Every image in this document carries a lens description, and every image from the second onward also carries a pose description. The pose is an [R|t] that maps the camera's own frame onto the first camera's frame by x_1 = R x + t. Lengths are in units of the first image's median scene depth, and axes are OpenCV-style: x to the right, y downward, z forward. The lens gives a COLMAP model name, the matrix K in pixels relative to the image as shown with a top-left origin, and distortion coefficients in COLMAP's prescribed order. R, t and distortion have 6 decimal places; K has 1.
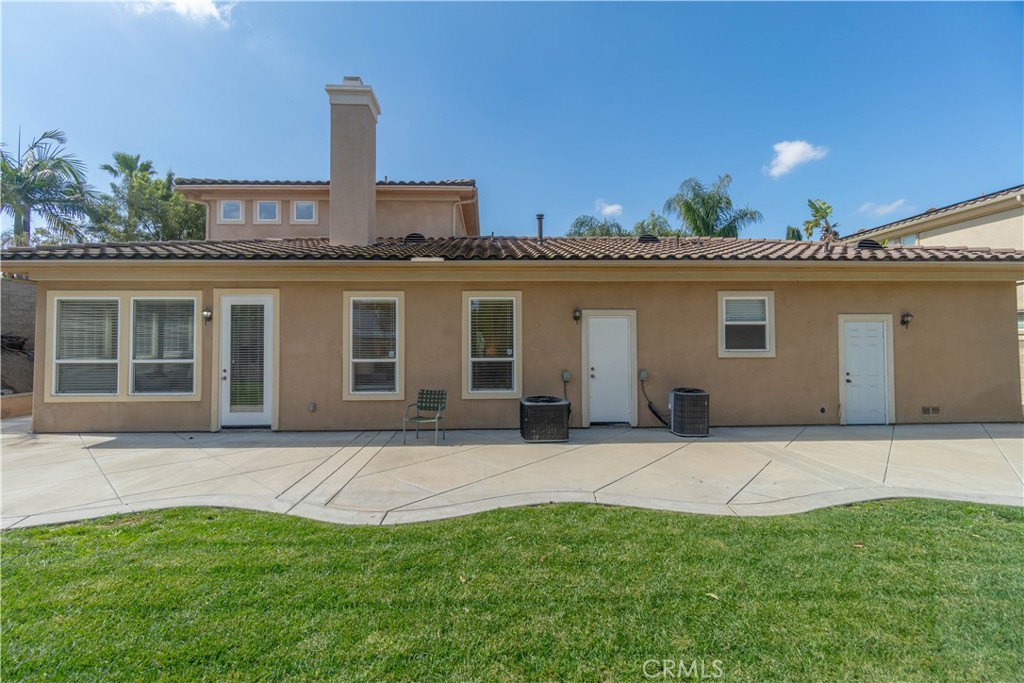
lens RADIAL K [[444.8, 0, 511.7], [0, 444.8, 338.4], [0, 0, 1]] dist [-0.006984, -0.000189]
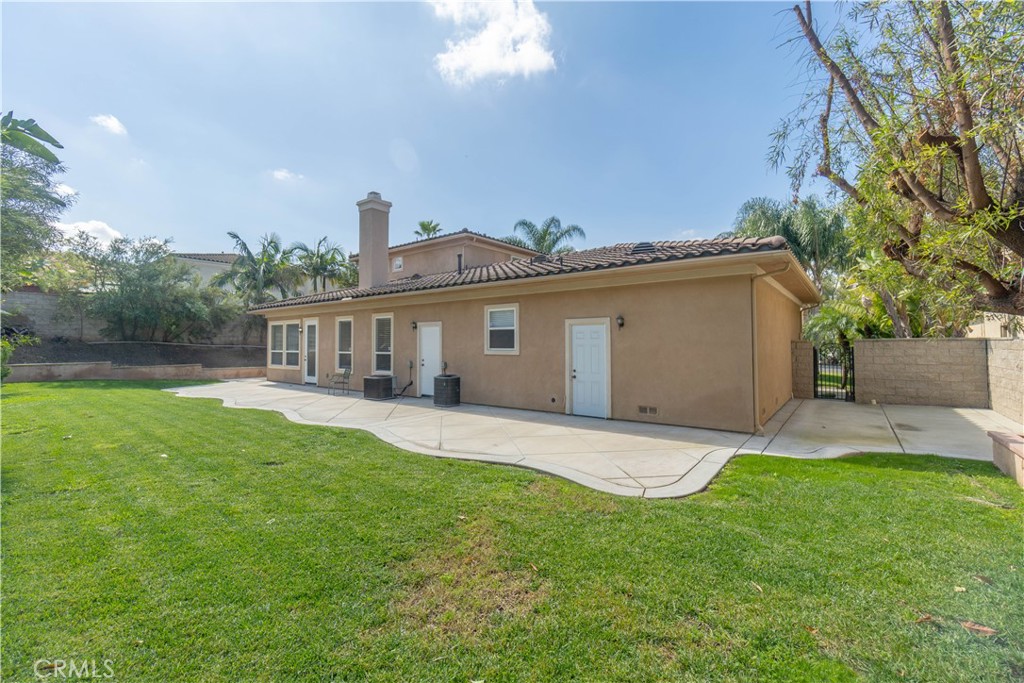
lens RADIAL K [[444.8, 0, 519.8], [0, 444.8, 341.2], [0, 0, 1]] dist [-0.006984, -0.000189]
pose [[0.768176, -0.001961, -0.640236, 1.398408], [0.005584, 0.999978, 0.003637, -0.001311], [0.640214, -0.006369, 0.768170, 0.024652]]
